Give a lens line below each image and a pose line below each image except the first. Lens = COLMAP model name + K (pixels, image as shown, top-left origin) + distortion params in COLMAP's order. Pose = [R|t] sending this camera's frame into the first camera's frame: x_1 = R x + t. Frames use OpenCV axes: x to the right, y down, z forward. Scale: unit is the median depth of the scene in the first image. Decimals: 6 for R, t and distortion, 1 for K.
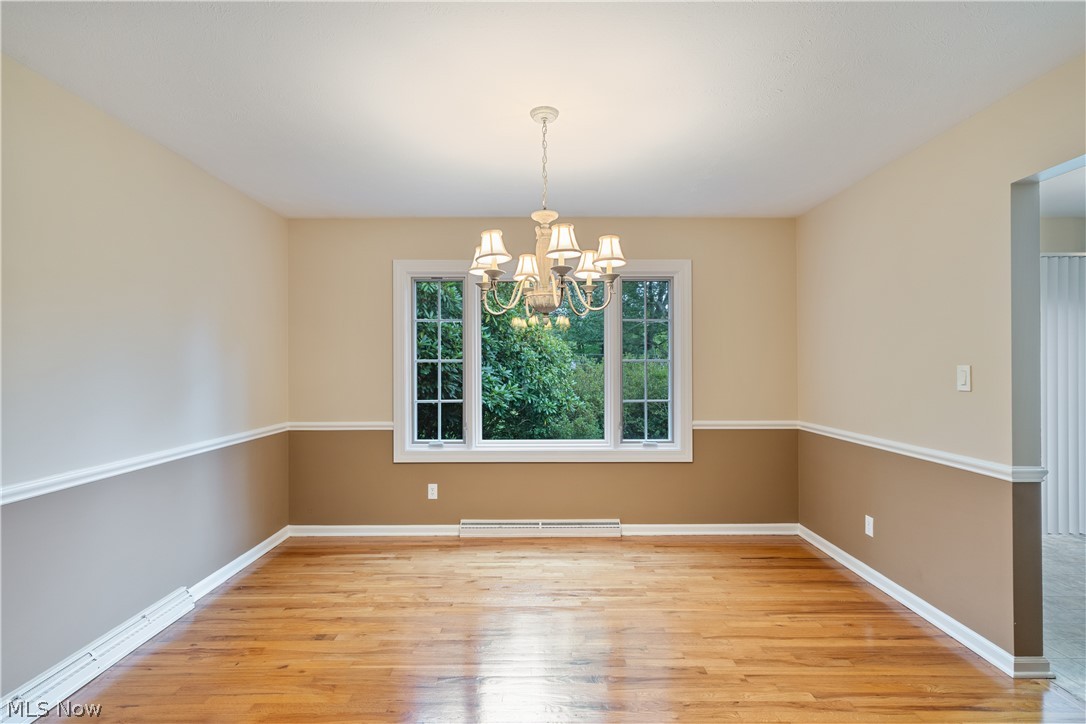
lens RADIAL K [[528.2, 0, 538.0], [0, 528.2, 364.2], [0, 0, 1]] dist [-0.000254, 0.001517]
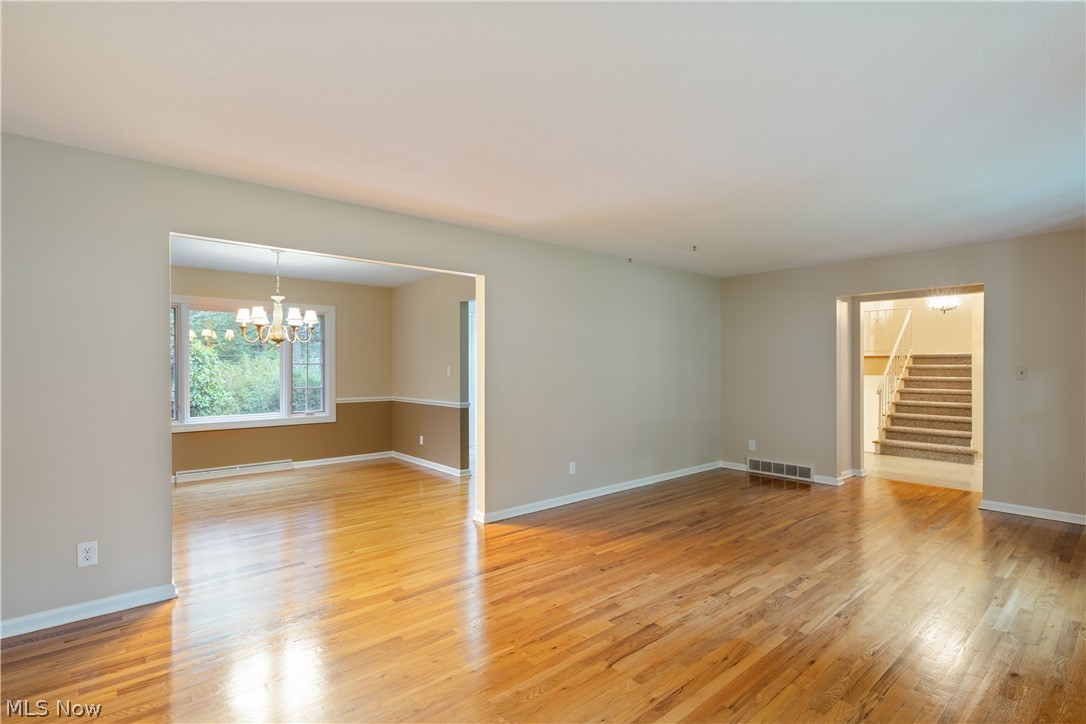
lens RADIAL K [[528.2, 0, 540.5], [0, 528.2, 365.2], [0, 0, 1]] dist [-0.000254, 0.001517]
pose [[0.760175, 0.003074, 0.649711, -0.391358], [-0.001796, 0.999995, -0.002631, 0.000267], [-0.649716, 0.000833, 0.760177, -0.915913]]
